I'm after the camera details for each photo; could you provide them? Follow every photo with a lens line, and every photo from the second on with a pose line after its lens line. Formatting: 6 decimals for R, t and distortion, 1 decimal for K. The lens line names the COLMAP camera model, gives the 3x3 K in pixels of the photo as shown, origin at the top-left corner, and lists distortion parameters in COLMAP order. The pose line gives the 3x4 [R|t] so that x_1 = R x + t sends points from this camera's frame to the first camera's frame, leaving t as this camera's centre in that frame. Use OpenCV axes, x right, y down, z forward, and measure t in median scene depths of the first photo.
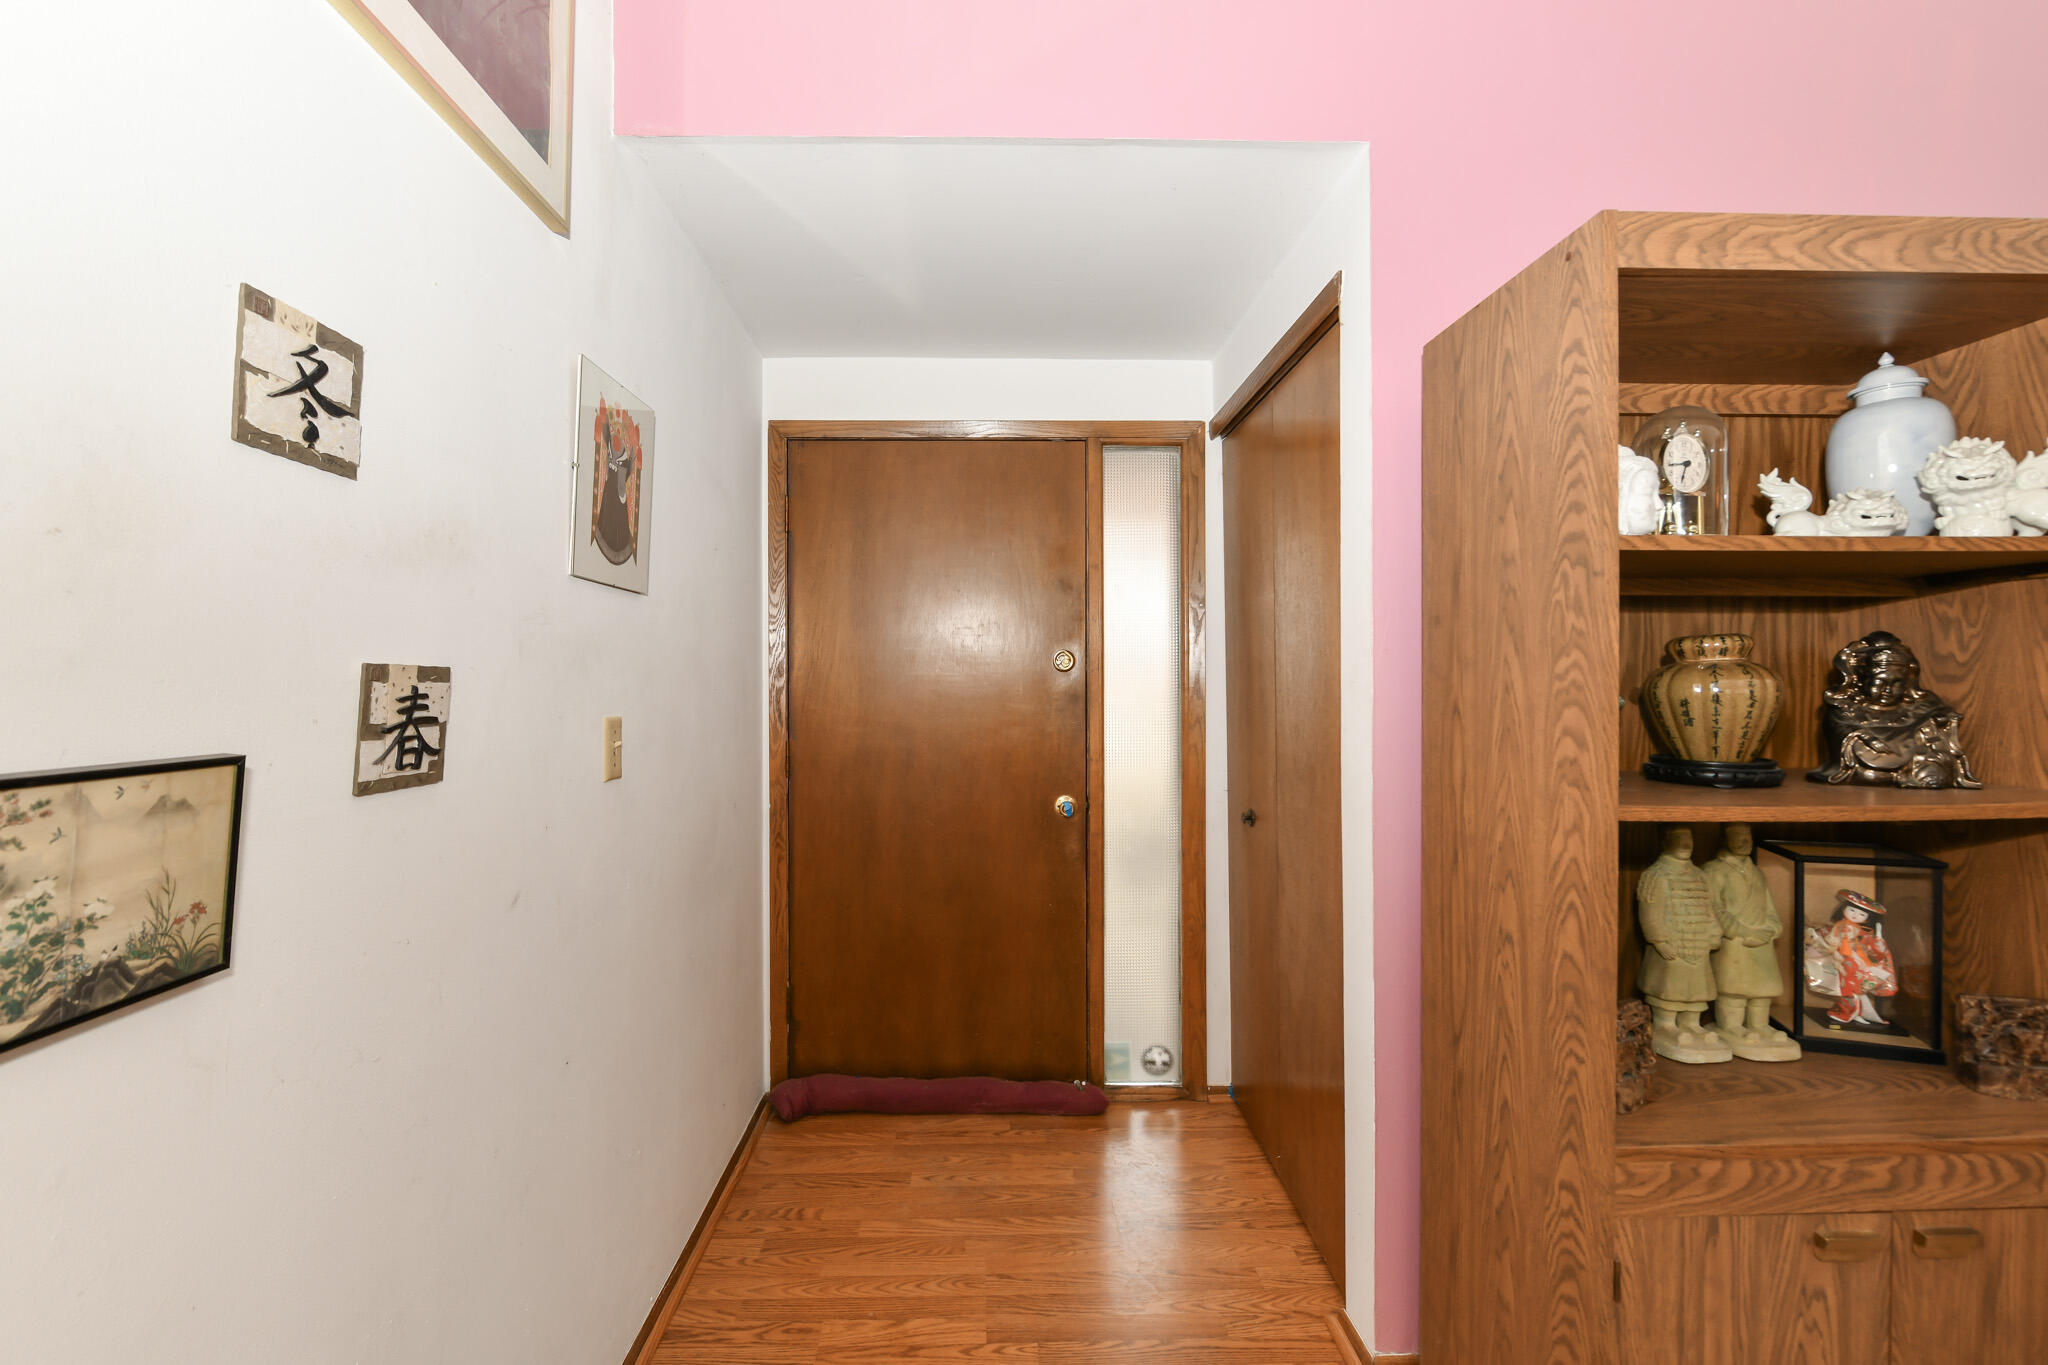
lens RADIAL K [[823.1, 0, 1018.7], [0, 823.1, 675.8], [0, 0, 1]] dist [-0.003278, -0.000391]
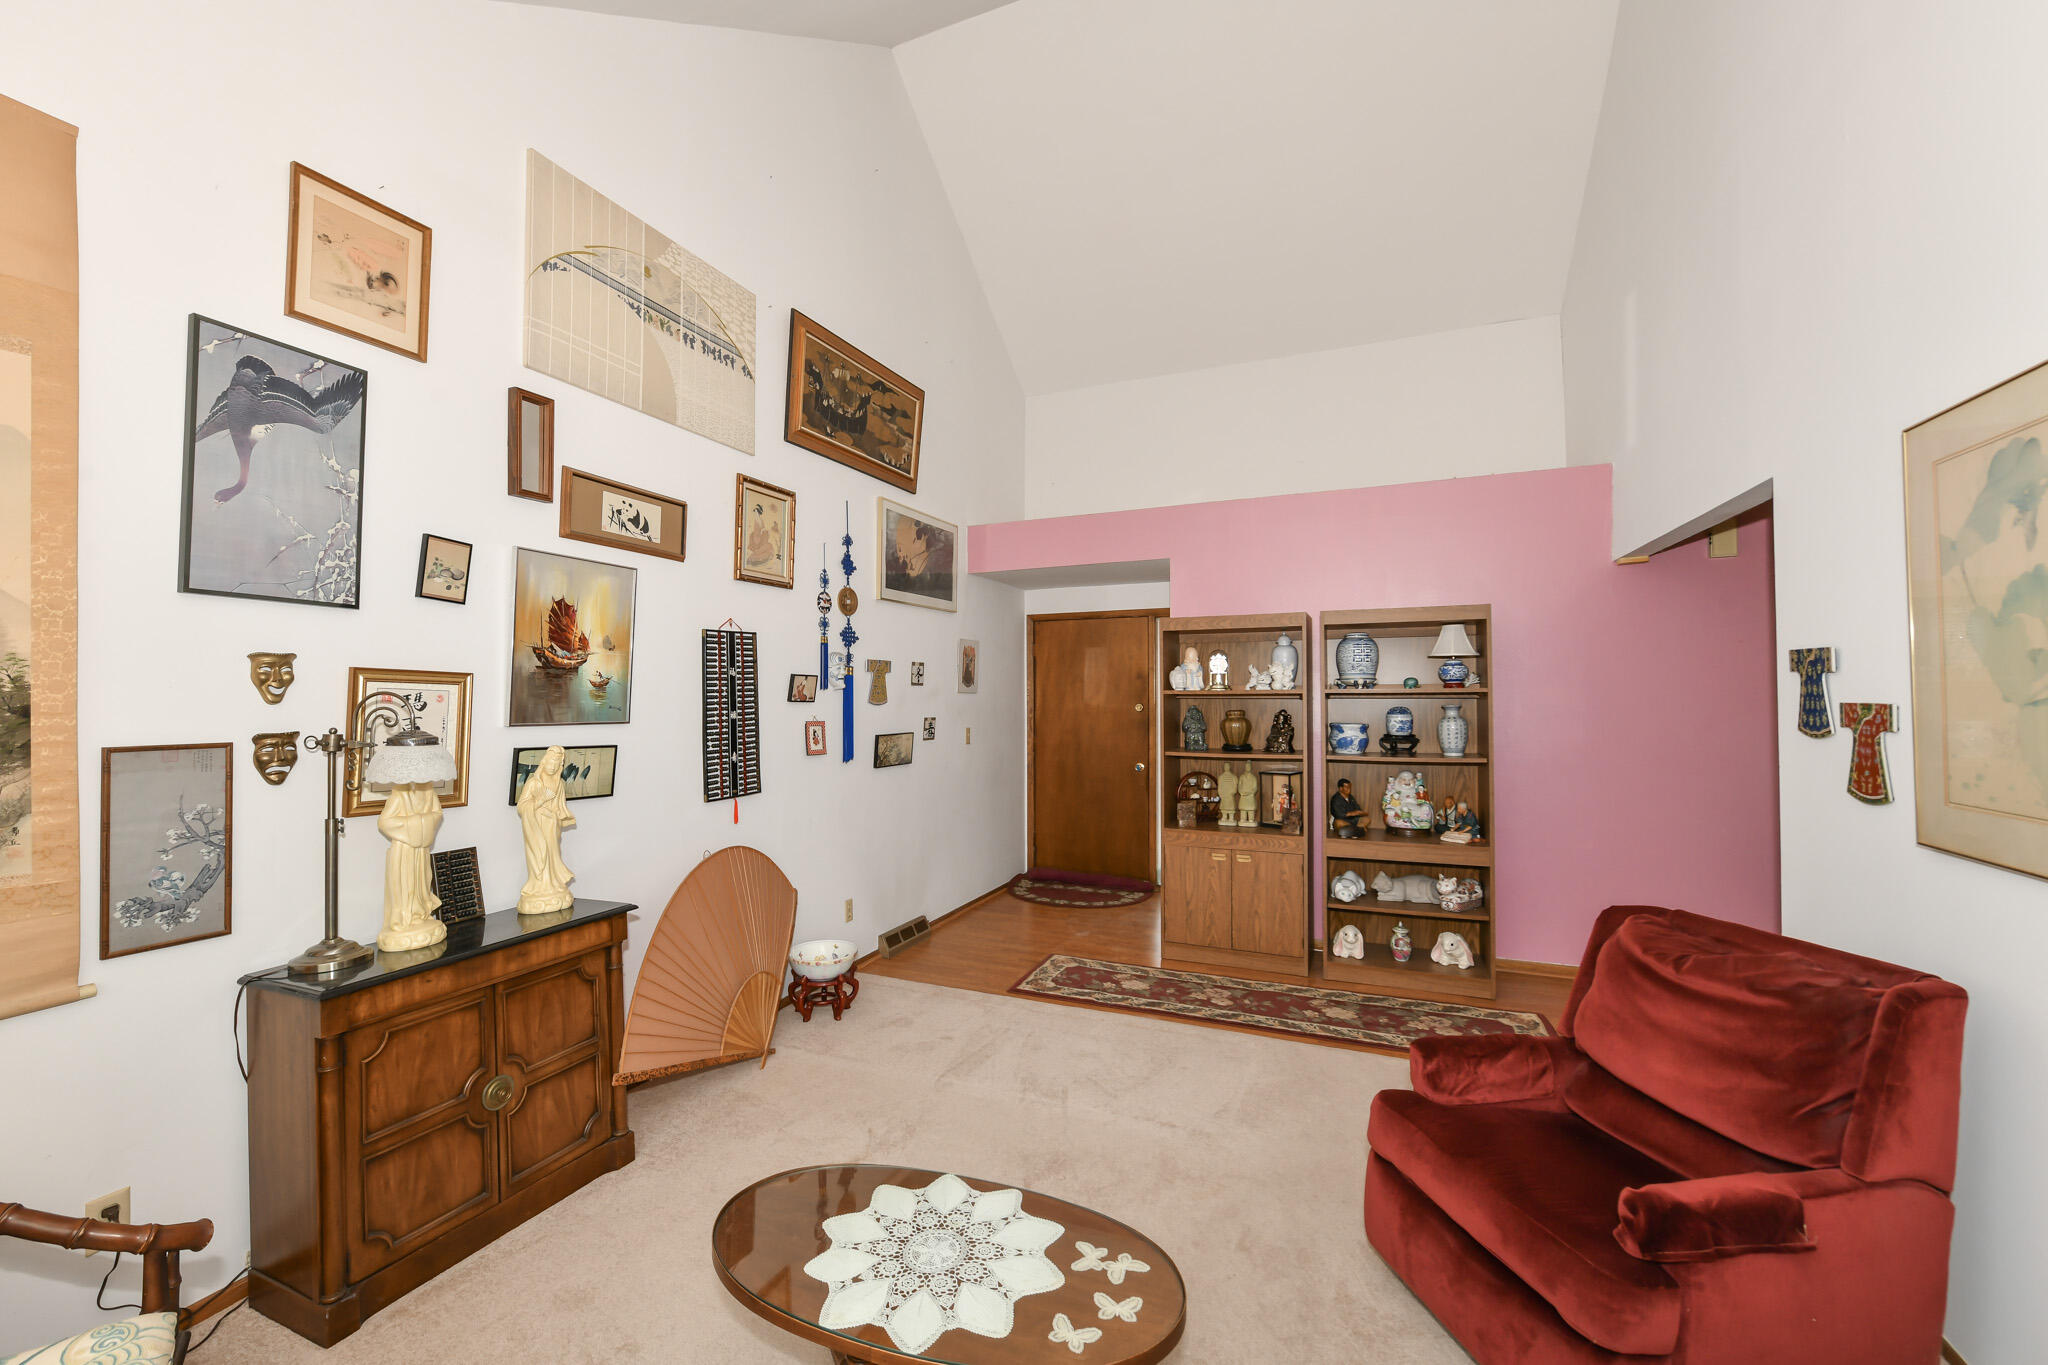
lens RADIAL K [[823.1, 0, 1032.0], [0, 823.1, 677.8], [0, 0, 1]] dist [-0.003278, -0.000391]
pose [[0.910395, -0.006230, -0.413694, 2.416890], [0.001092, 0.999919, -0.012654, -0.232665], [0.413739, 0.011068, 0.910328, -4.183977]]
